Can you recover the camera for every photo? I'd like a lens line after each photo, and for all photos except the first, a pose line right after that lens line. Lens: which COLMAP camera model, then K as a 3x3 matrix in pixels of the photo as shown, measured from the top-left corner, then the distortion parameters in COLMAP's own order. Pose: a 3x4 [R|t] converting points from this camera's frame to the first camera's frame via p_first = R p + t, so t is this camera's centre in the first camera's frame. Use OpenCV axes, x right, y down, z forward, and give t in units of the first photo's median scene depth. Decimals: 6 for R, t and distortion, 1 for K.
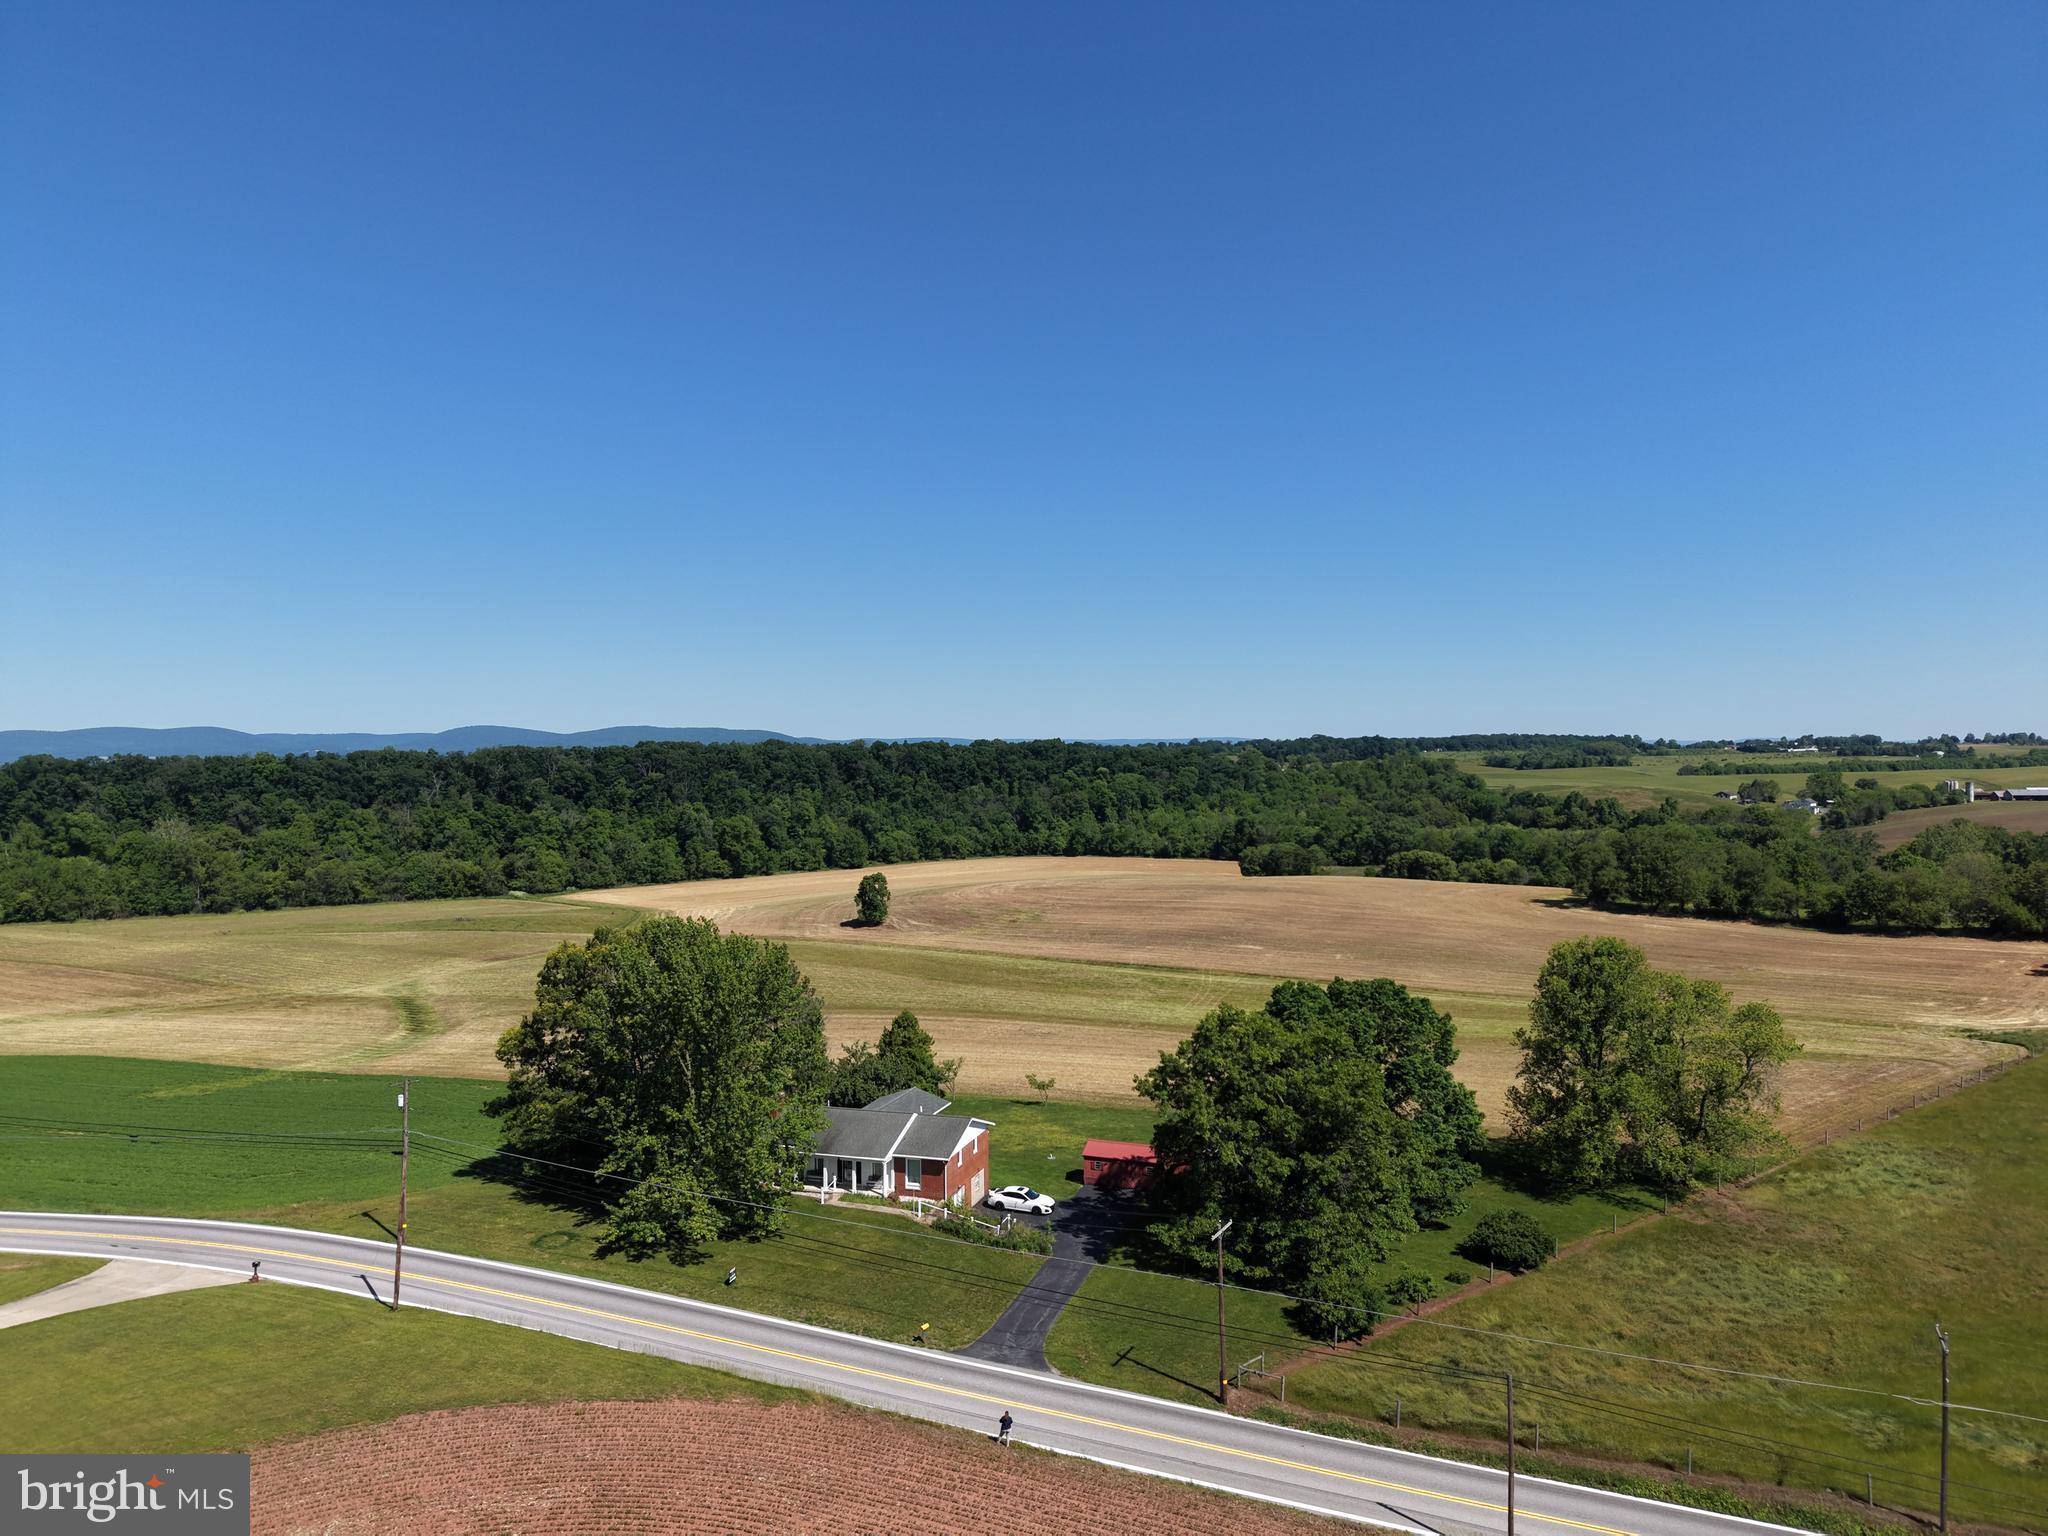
lens RADIAL K [[1411.6, 0, 1024.0], [0, 1411.6, 768.0], [0, 0, 1]] dist [0.036324, -0.035451]
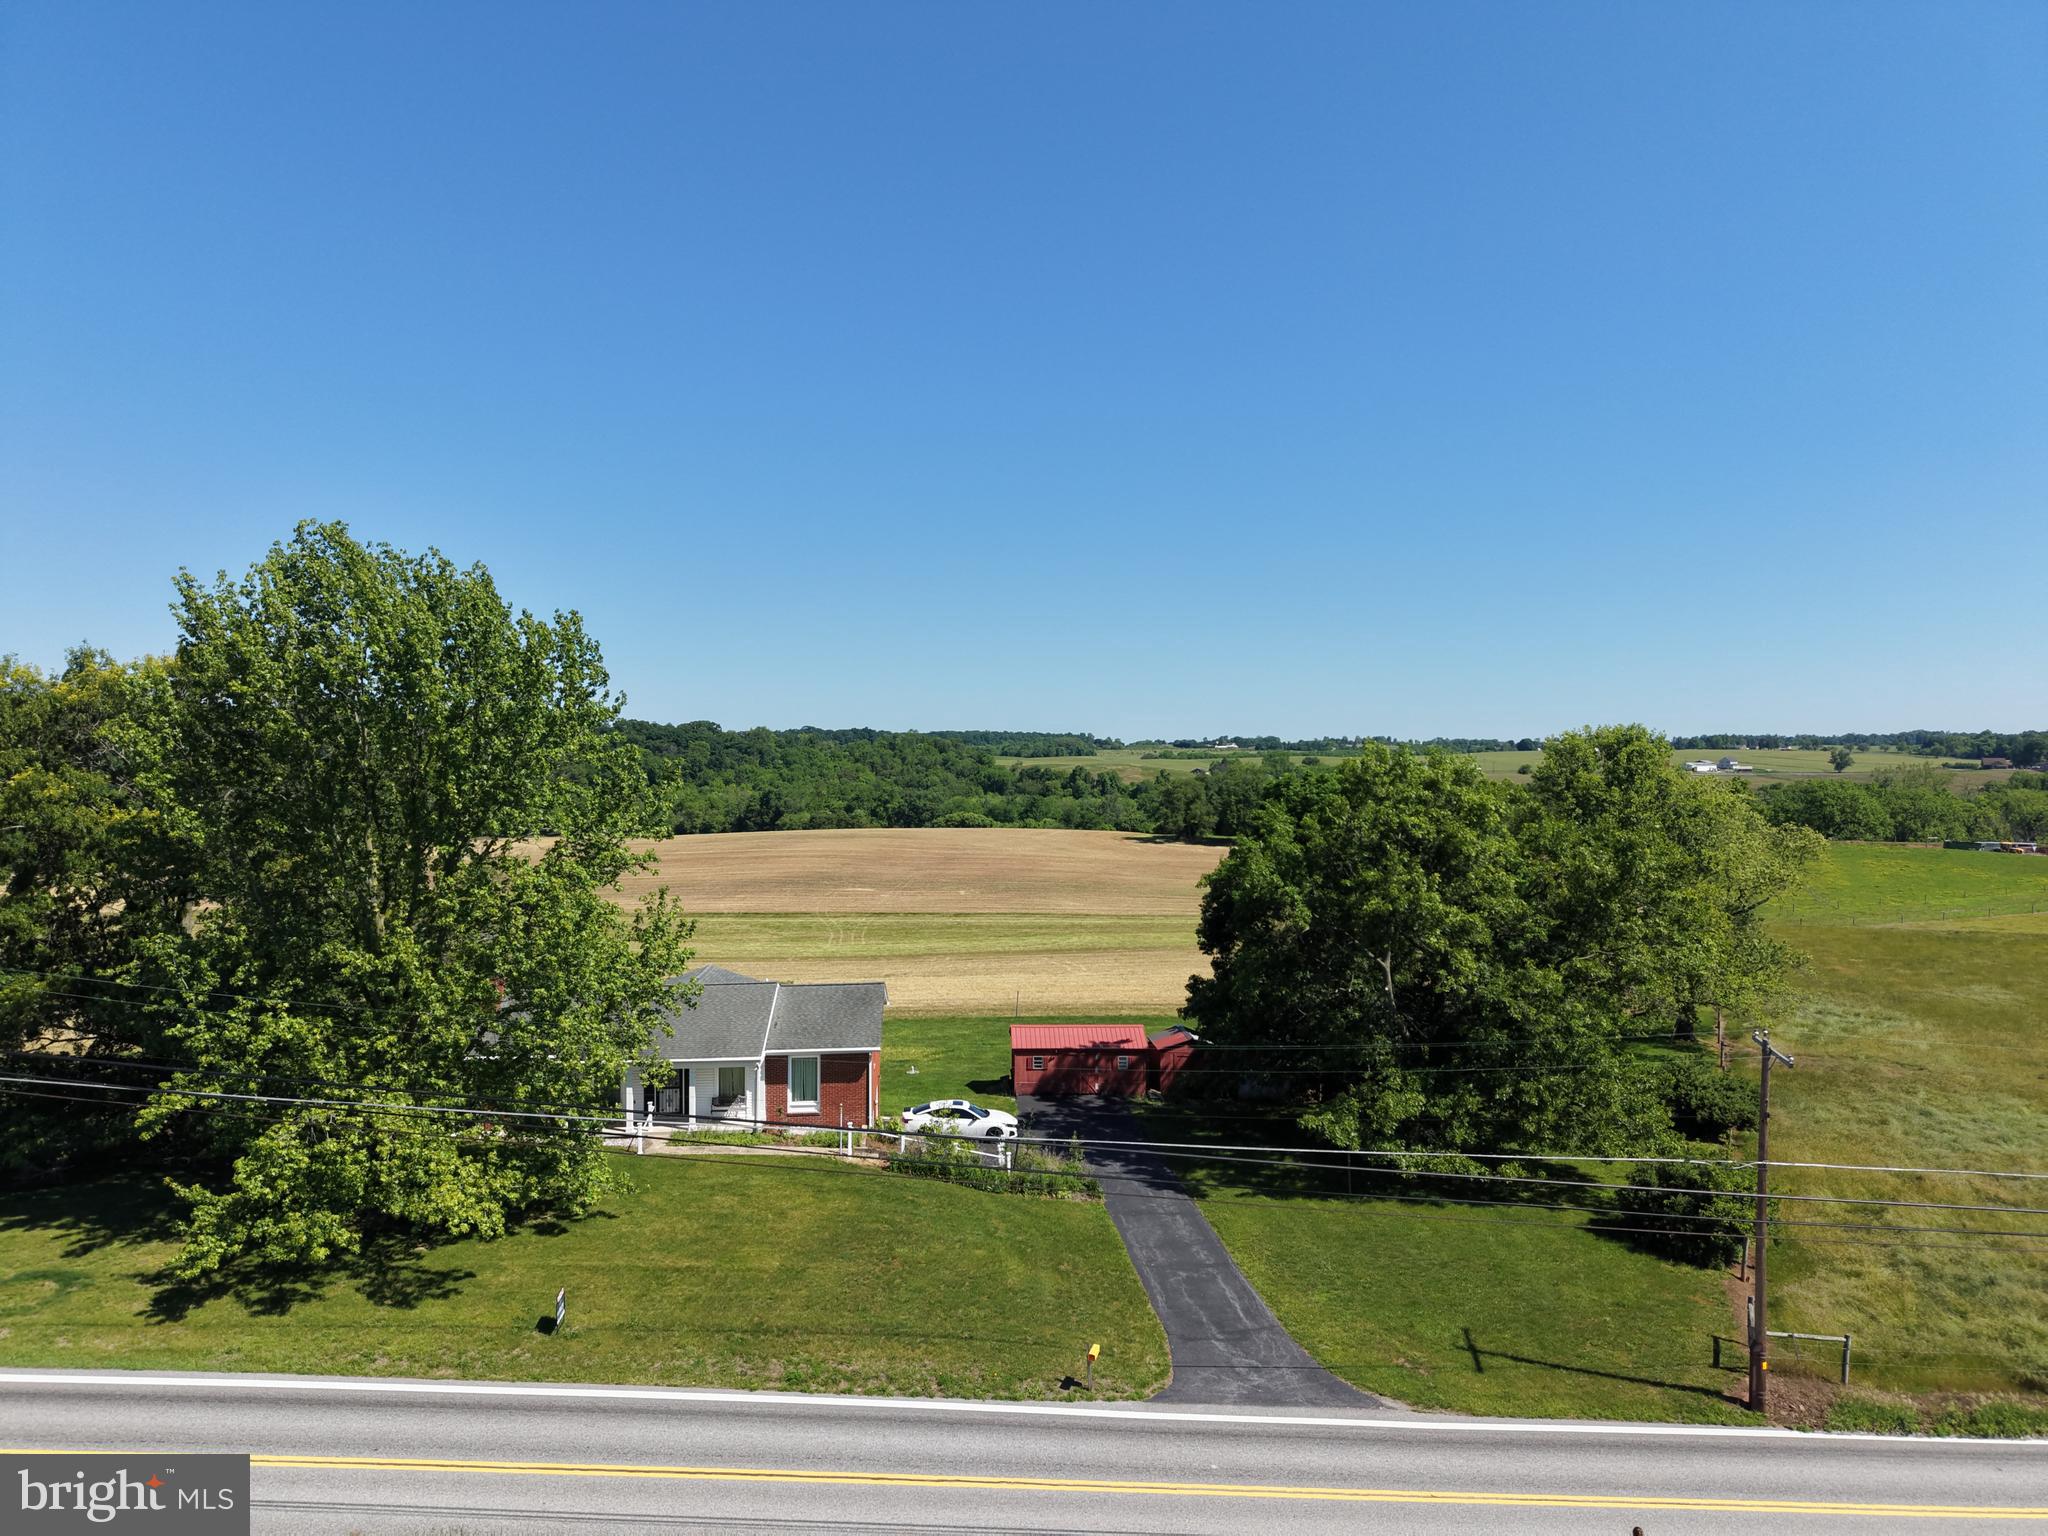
lens RADIAL K [[1374.5, 0, 1024.0], [0, 1374.5, 768.0], [0, 0, 1]] dist [0.026014, -0.021431]
pose [[0.925039, 0.003229, 0.379860, -0.179635], [0.000979, 0.999940, -0.010886, 0.156003], [-0.379872, 0.010442, 0.924980, 0.437698]]
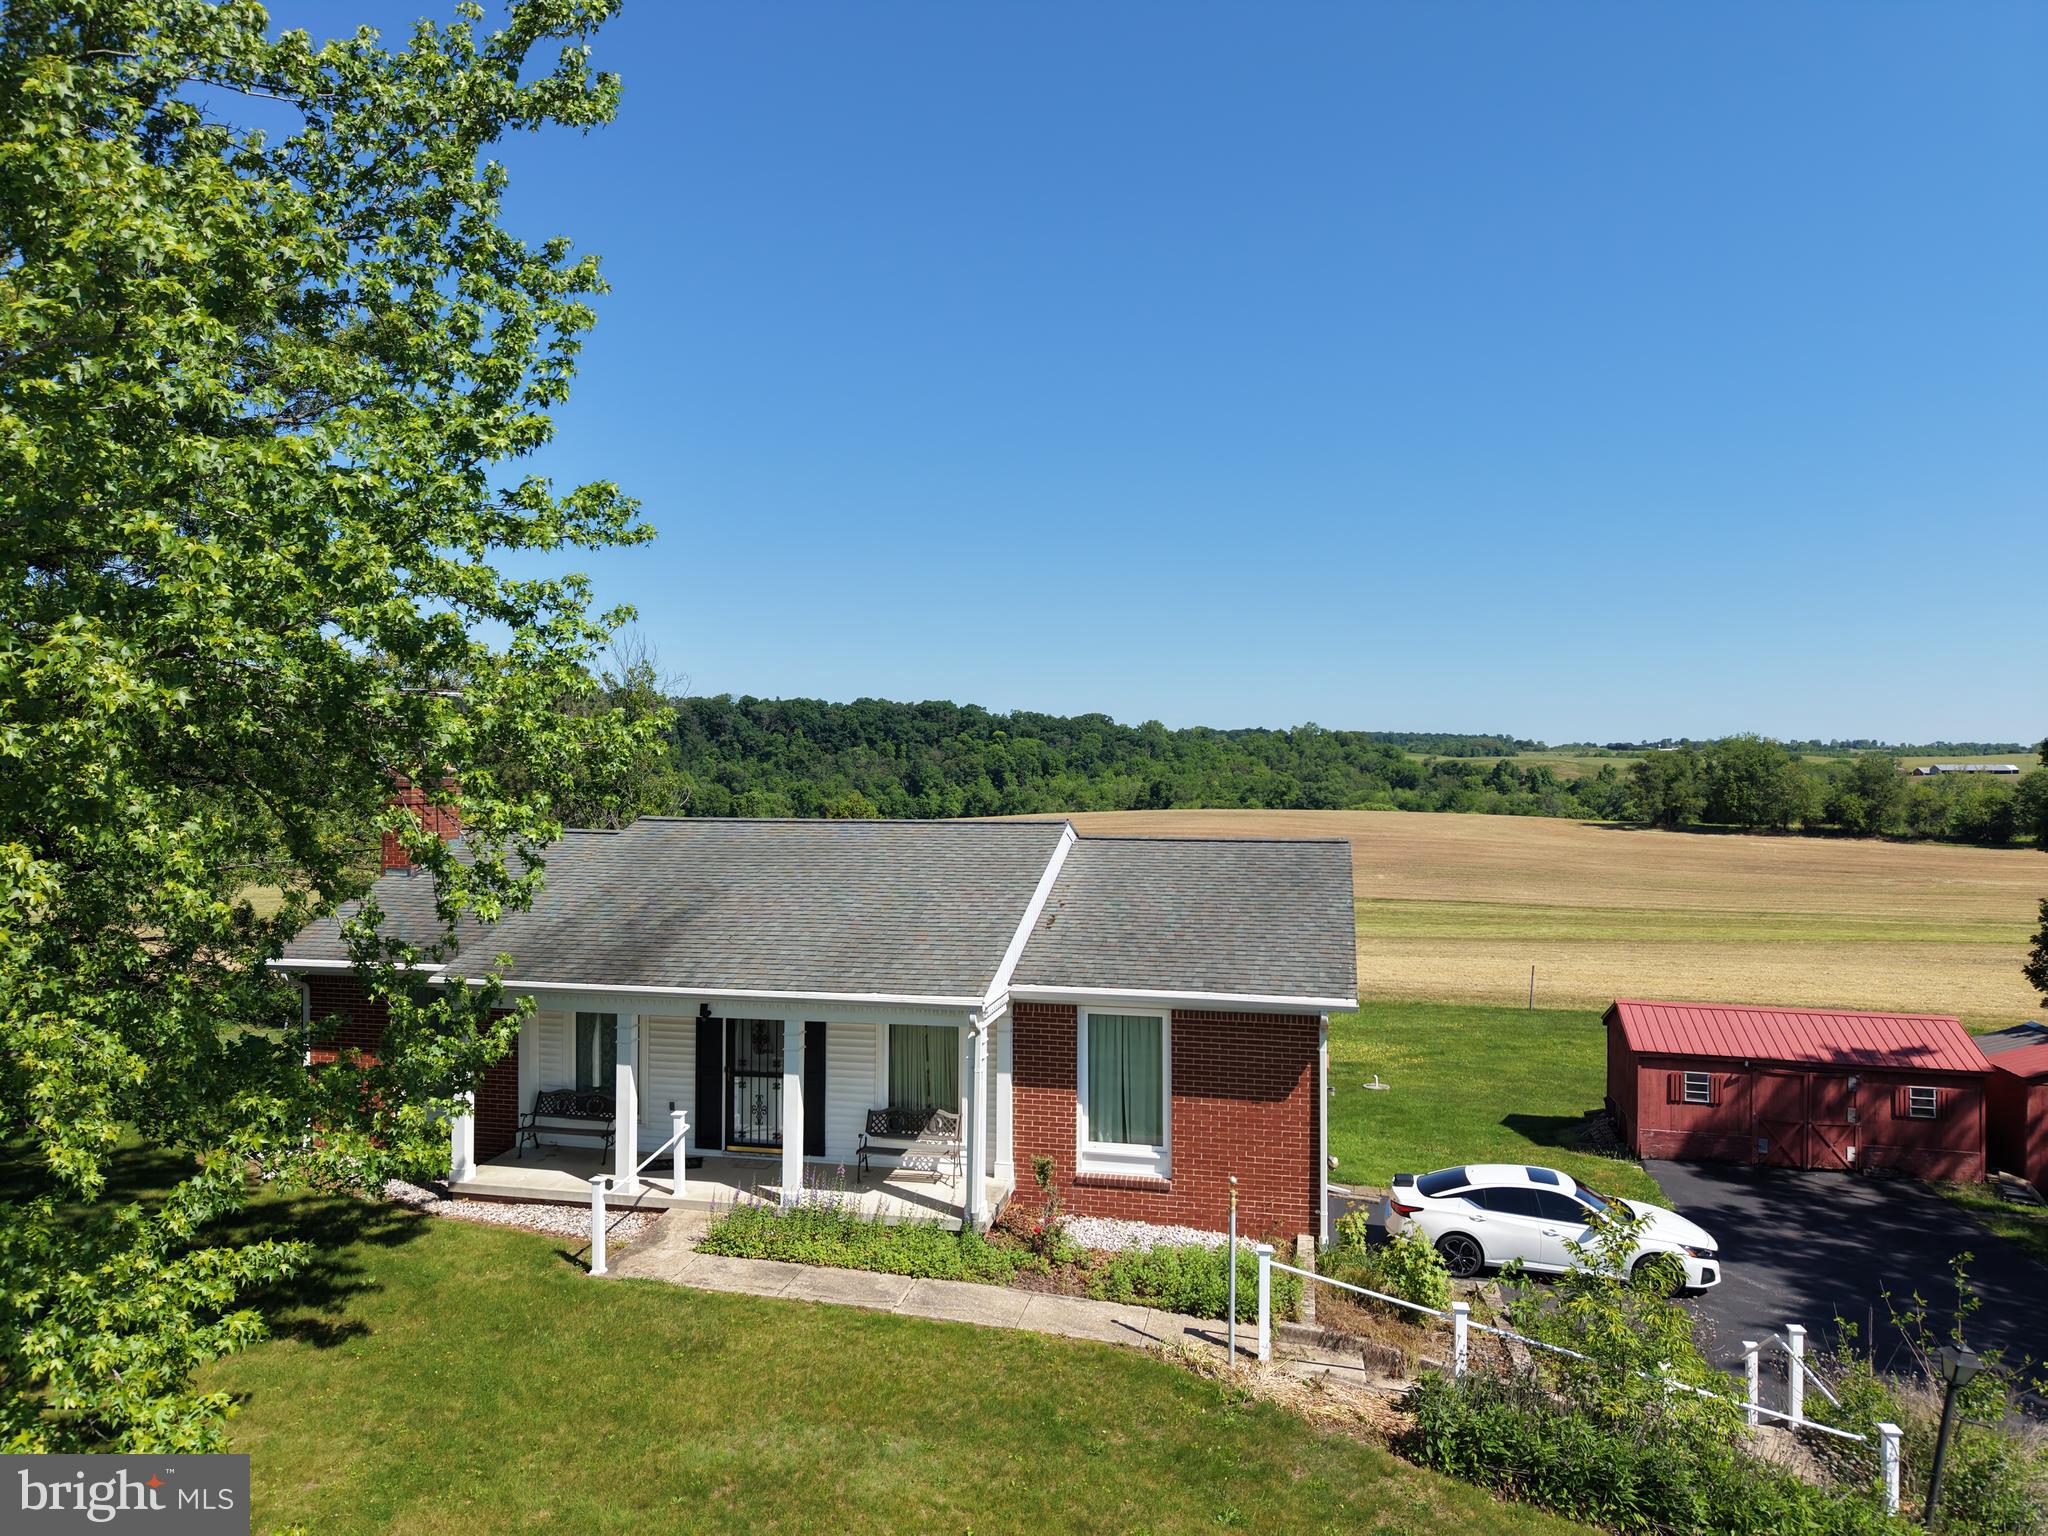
lens RADIAL K [[1361.2, 0, 1024.0], [0, 1361.2, 768.0], [0, 0, 1]] dist [0.040132, -0.043747]
pose [[0.994675, 0.011914, 0.102374, -0.098419], [-0.010048, 0.999774, -0.018725, 0.223962], [-0.102574, 0.017597, 0.994570, 0.745230]]
